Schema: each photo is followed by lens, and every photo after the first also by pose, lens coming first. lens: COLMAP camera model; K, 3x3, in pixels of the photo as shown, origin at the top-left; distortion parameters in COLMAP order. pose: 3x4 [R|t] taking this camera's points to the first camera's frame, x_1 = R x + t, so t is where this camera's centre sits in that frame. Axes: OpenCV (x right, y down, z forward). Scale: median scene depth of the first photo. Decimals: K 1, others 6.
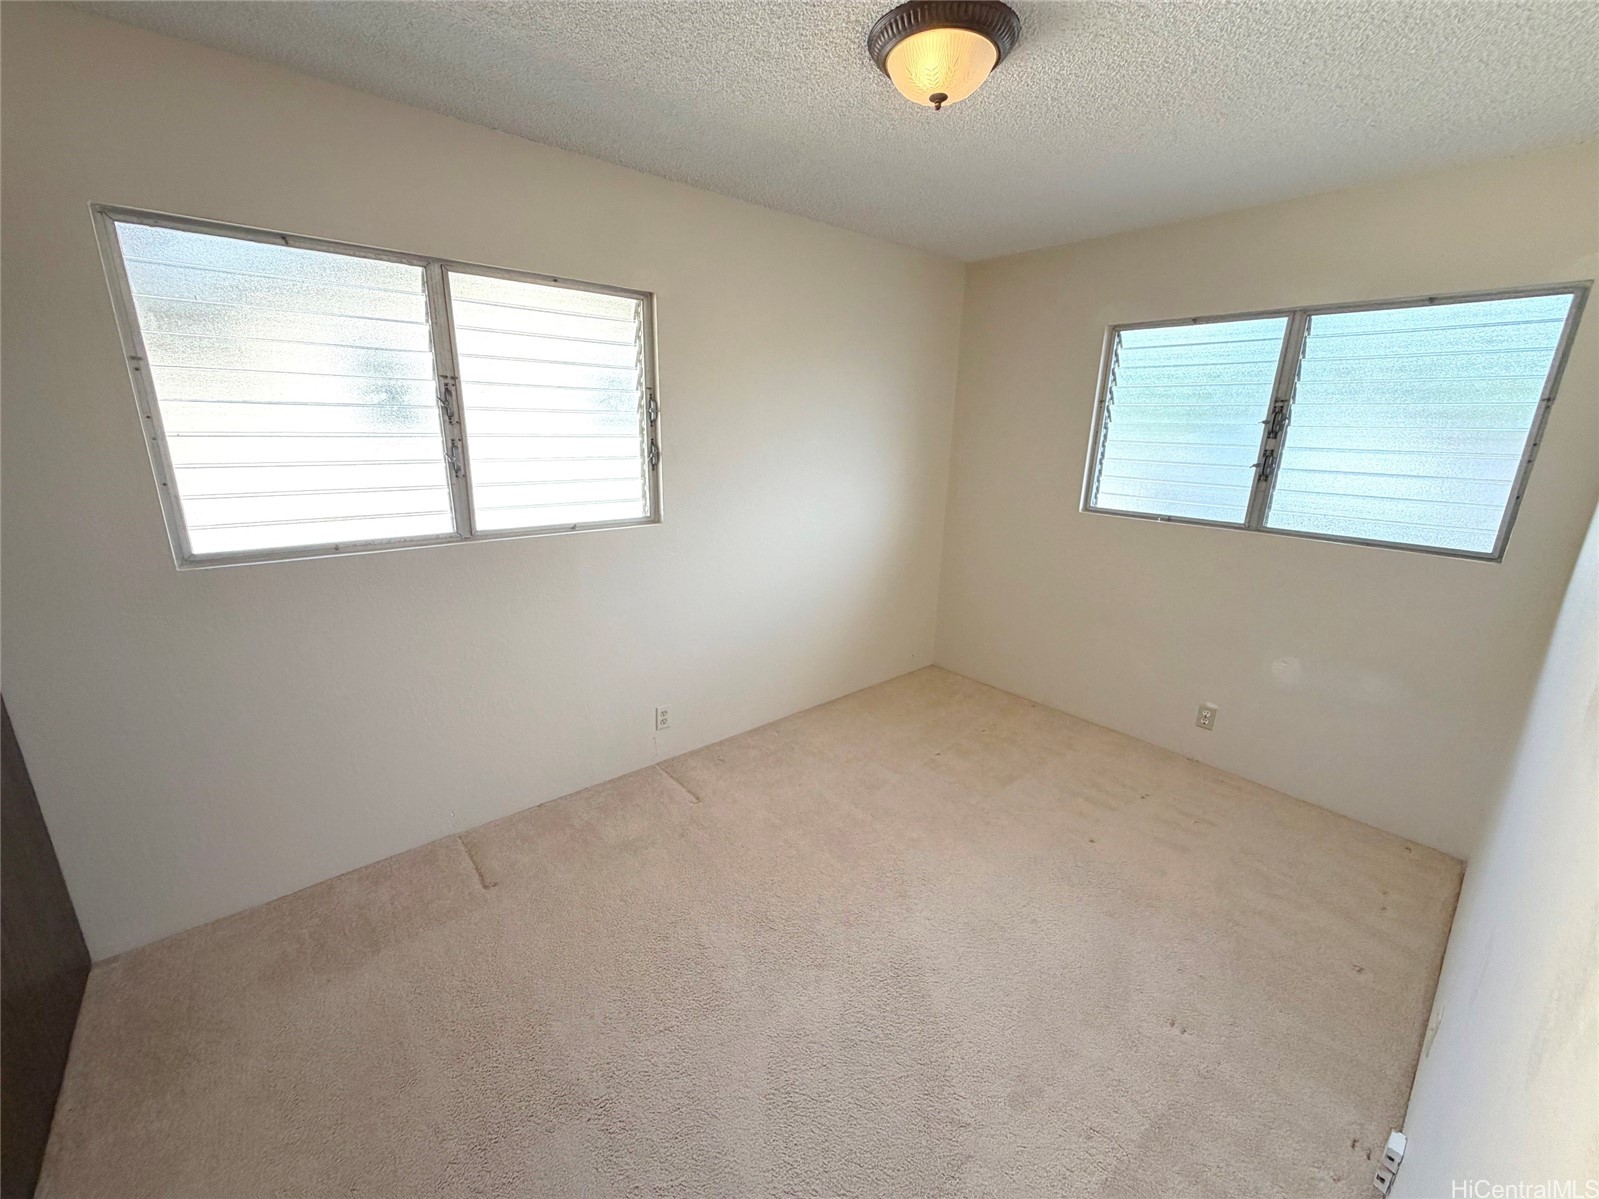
lens RADIAL K [[637.3, 0, 795.8], [0, 637.3, 598.3], [0, 0, 1]] dist [-0.001753, 0.000460]
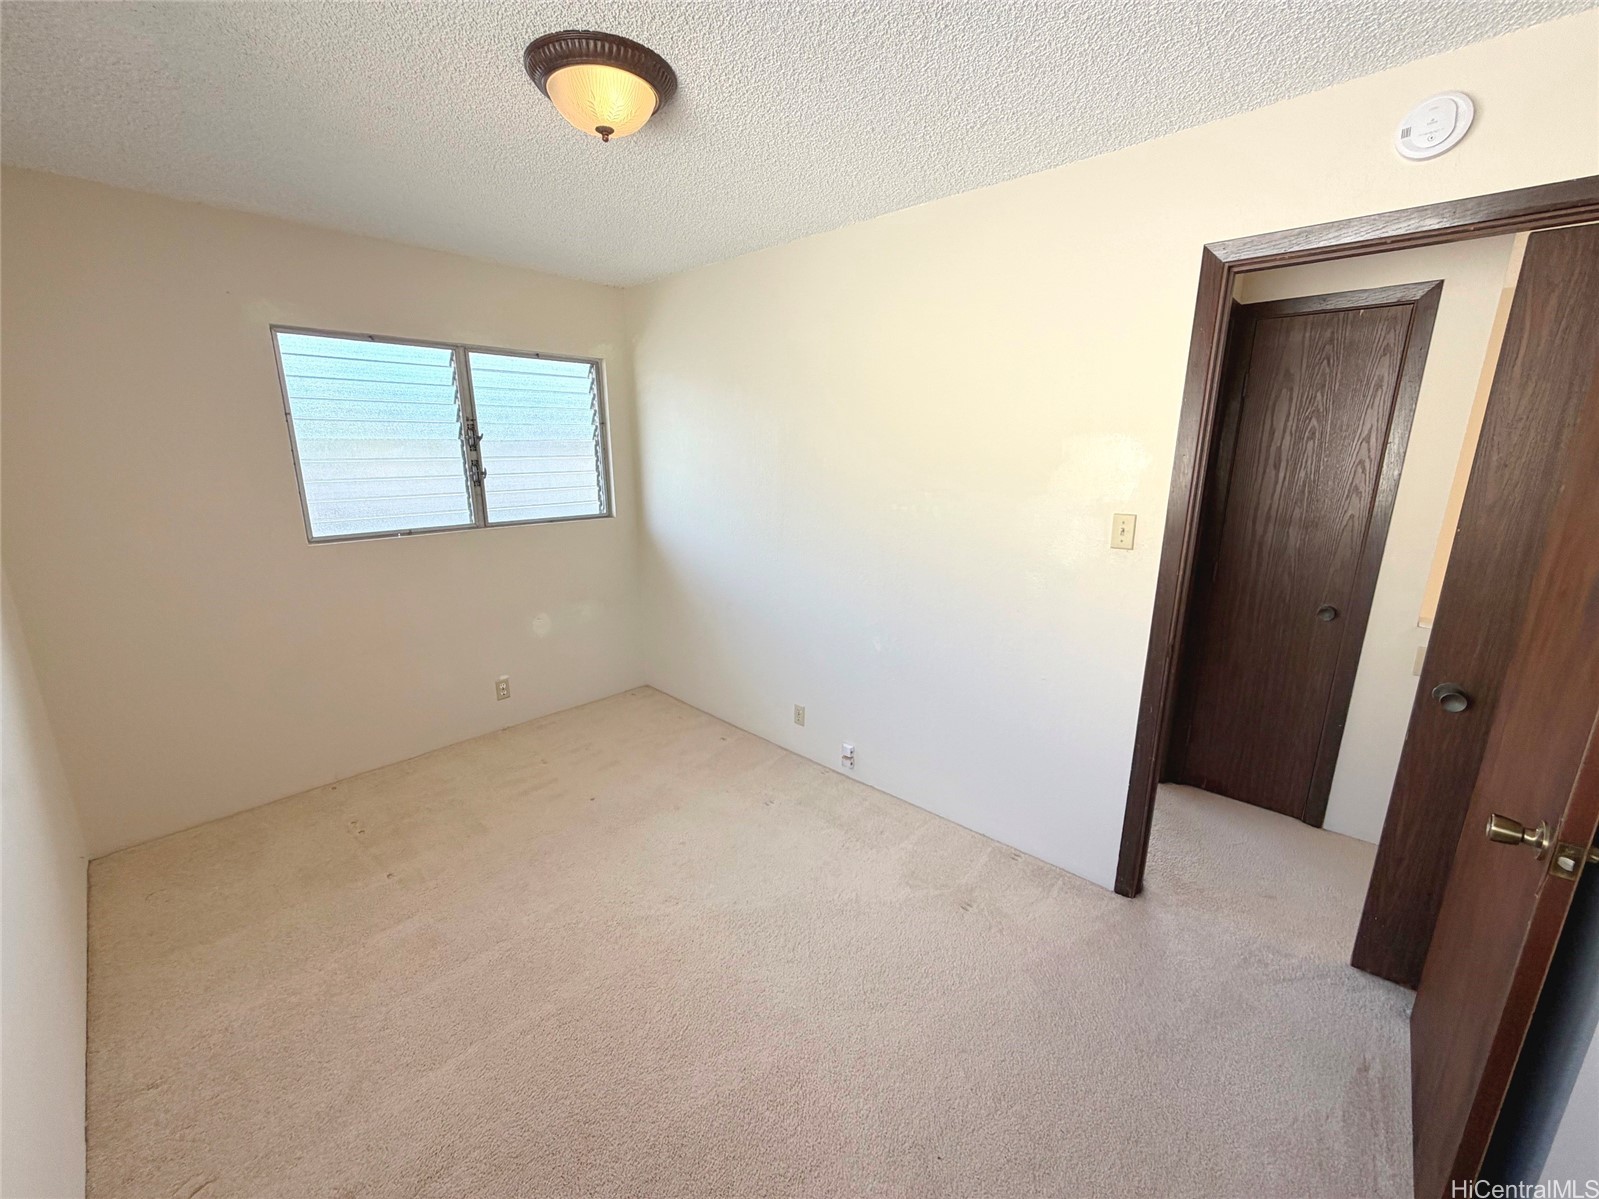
lens RADIAL K [[637.3, 0, 795.8], [0, 637.3, 598.3], [0, 0, 1]] dist [-0.001753, 0.000460]
pose [[-0.114472, -0.256893, 0.959636, -0.559088], [0.261219, 0.924210, 0.278570, -0.172079], [-0.958468, 0.282564, -0.038690, 0.550018]]
